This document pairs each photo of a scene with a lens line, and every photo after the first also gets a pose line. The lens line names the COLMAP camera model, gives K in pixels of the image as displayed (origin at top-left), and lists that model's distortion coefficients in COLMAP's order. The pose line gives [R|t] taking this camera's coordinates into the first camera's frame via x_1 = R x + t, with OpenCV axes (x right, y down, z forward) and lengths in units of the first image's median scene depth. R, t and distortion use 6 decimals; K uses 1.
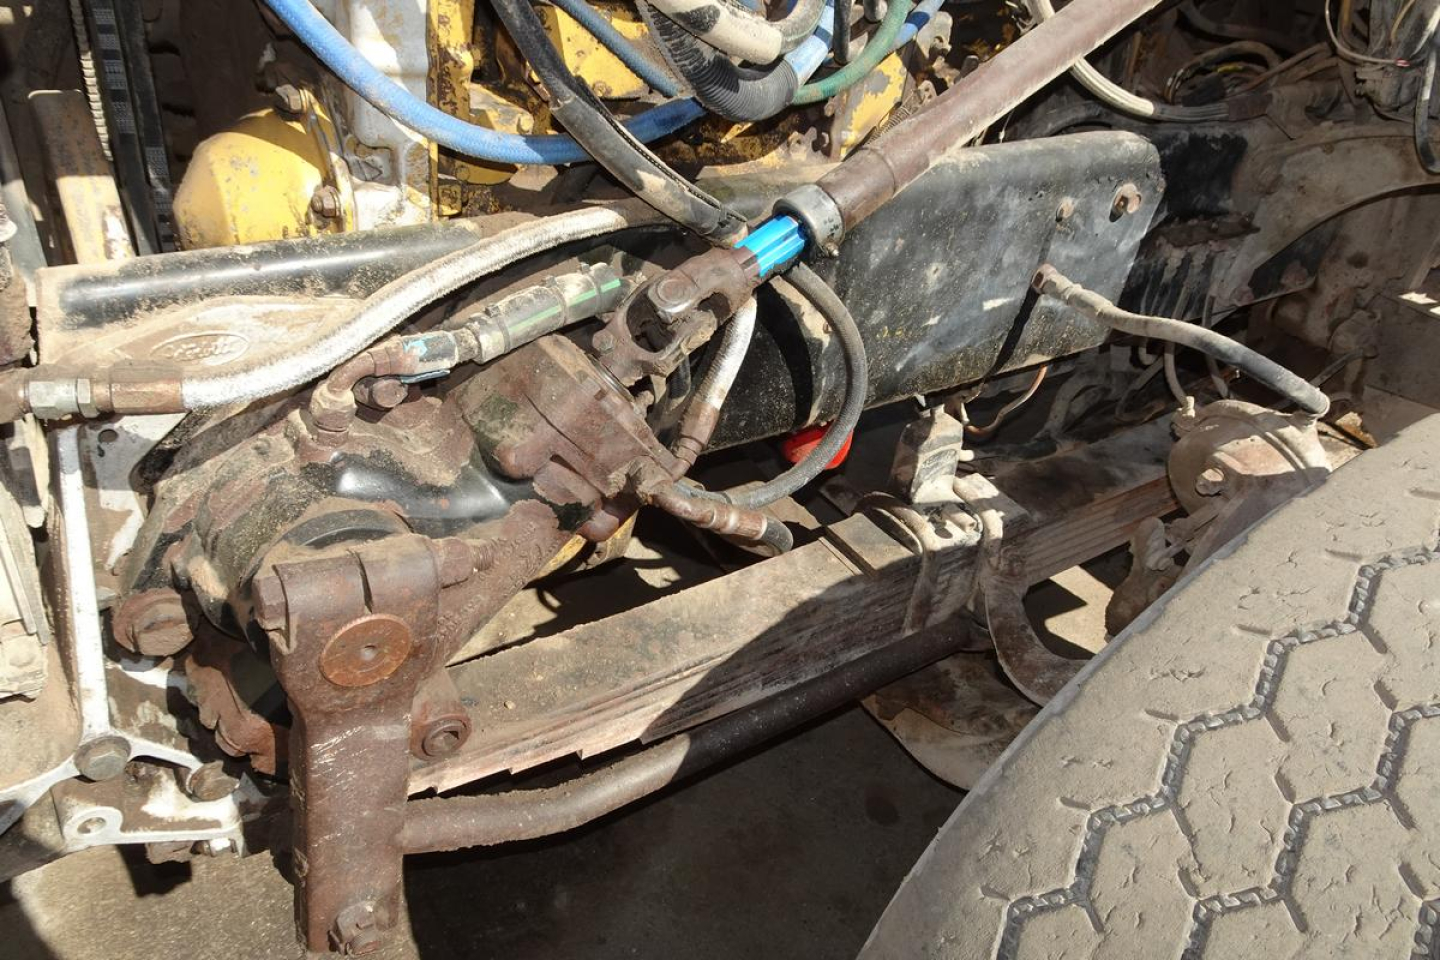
lens RADIAL K [[1040.8, 0, 728.8], [0, 1040.8, 482.0], [0, 0, 1]] dist [-0.004049, 0.021755]
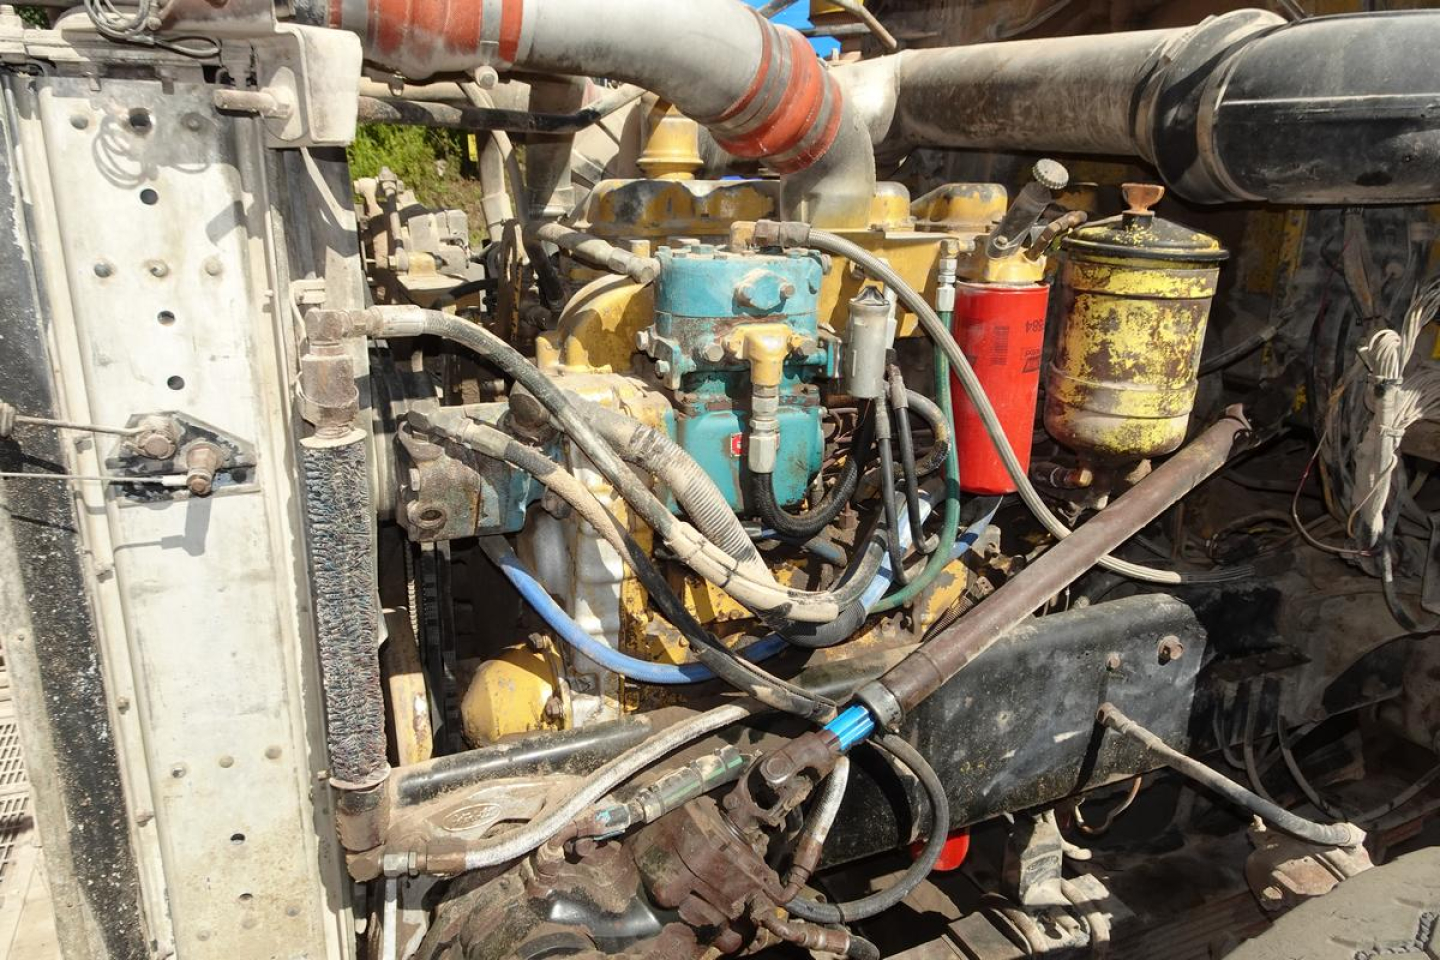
lens RADIAL K [[1040.8, 0, 723.1], [0, 1040.8, 480.3], [0, 0, 1]] dist [-0.004049, 0.021755]
pose [[0.979379, -0.055250, -0.194329, 0.158244], [-0.008481, 0.949789, -0.312775, -0.097121], [0.201853, 0.307974, 0.929735, -0.436562]]
